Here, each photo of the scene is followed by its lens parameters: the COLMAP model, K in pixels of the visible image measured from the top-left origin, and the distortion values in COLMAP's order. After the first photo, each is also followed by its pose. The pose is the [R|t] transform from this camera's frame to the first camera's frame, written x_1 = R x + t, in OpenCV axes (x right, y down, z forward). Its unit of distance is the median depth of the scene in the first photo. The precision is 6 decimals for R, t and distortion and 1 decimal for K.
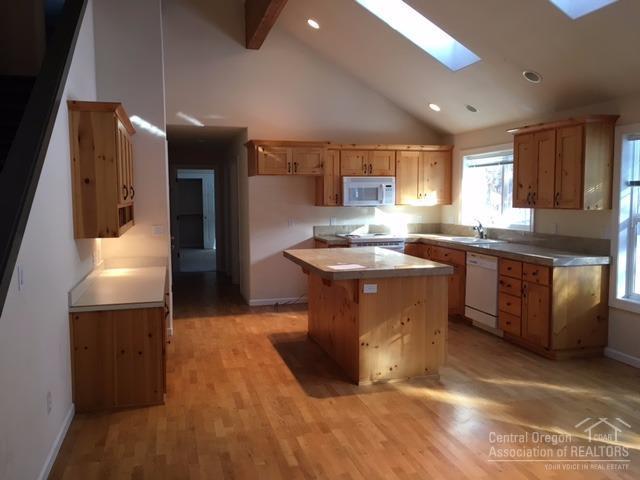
lens RADIAL K [[541.3, 0, 320.6], [0, 541.3, 237.5], [0, 0, 1]] dist [0.044002, -0.040109]
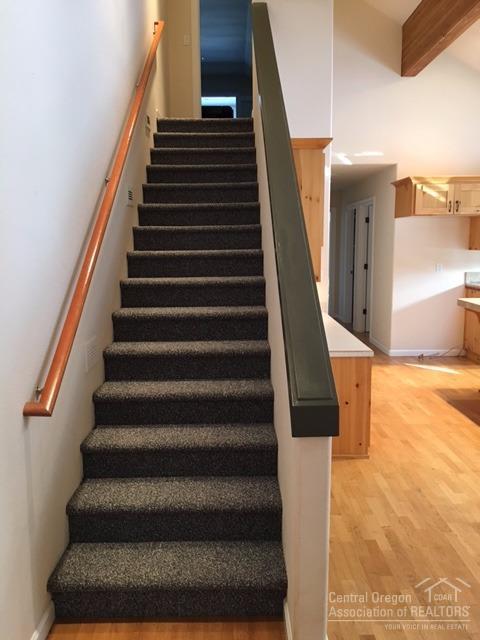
lens RADIAL K [[541.3, 0, 236.9], [0, 541.3, 315.9], [0, 0, 1]] dist [0.044002, -0.040109]
pose [[0.965514, 0.032373, -0.258331, -0.119931], [-0.016705, 0.997898, 0.062616, 0.000964], [0.259815, -0.056141, 0.964025, 0.016785]]
